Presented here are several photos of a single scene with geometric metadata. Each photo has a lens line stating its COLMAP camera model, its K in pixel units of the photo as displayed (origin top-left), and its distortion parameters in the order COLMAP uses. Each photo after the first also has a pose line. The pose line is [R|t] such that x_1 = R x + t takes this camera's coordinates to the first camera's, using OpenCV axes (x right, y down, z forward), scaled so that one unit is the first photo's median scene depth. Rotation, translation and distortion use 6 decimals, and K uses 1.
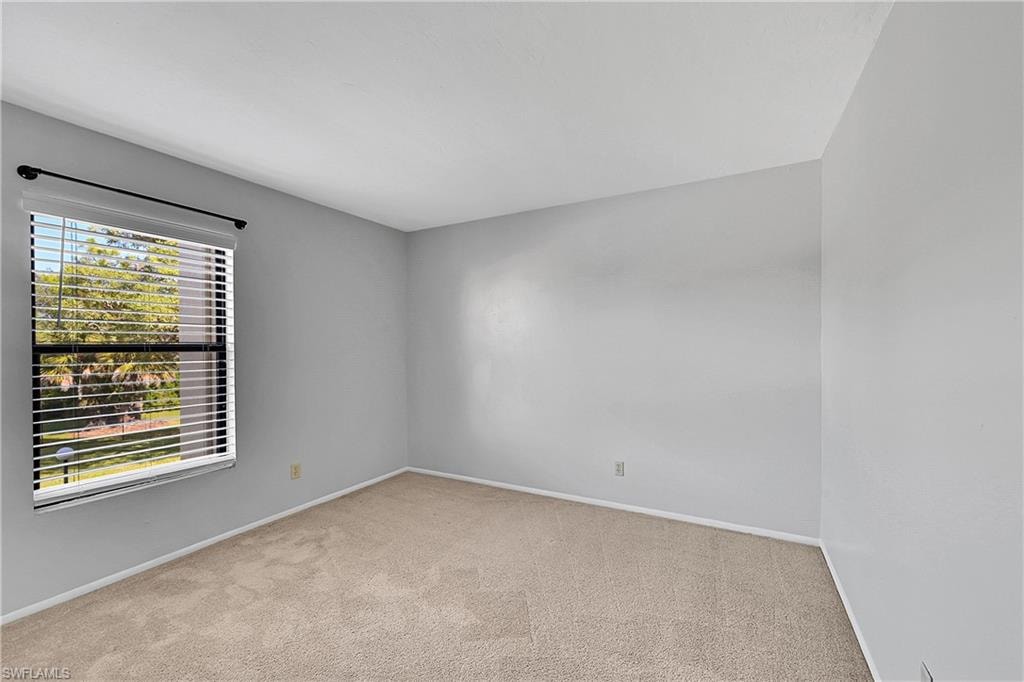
lens RADIAL K [[404.9, 0, 517.9], [0, 404.9, 342.3], [0, 0, 1]] dist [0.000744, 0.000086]
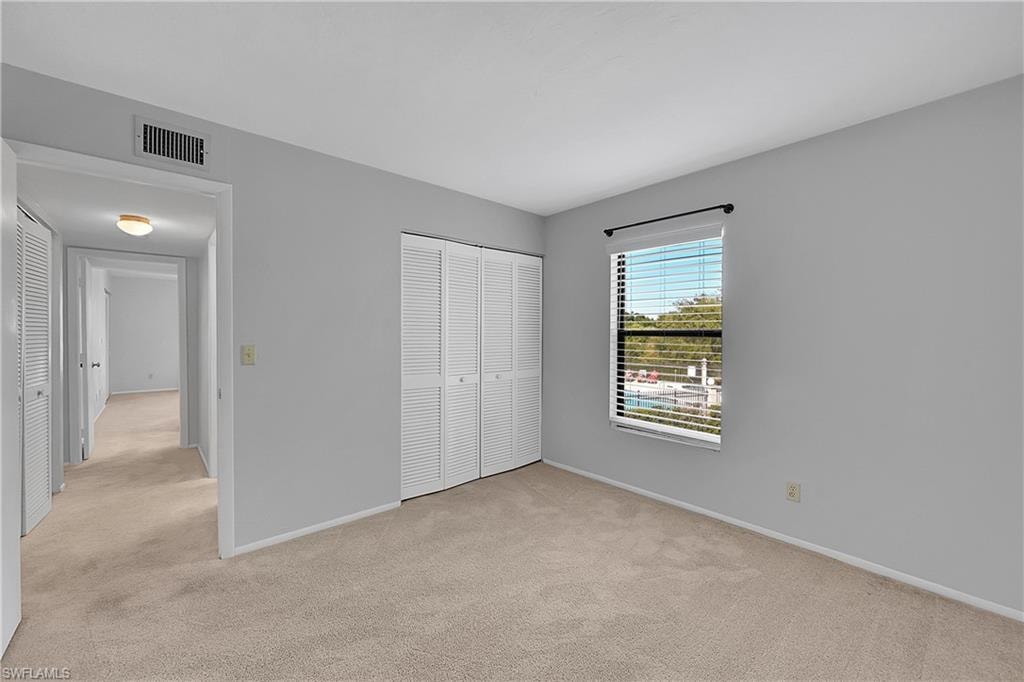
lens RADIAL K [[404.9, 0, 517.9], [0, 404.9, 342.3], [0, 0, 1]] dist [0.000744, 0.000086]
pose [[-0.333662, 0.029332, -0.942236, 0.472668], [0.005537, 0.999560, 0.029155, 0.001391], [0.942676, 0.004510, -0.333678, 0.984863]]
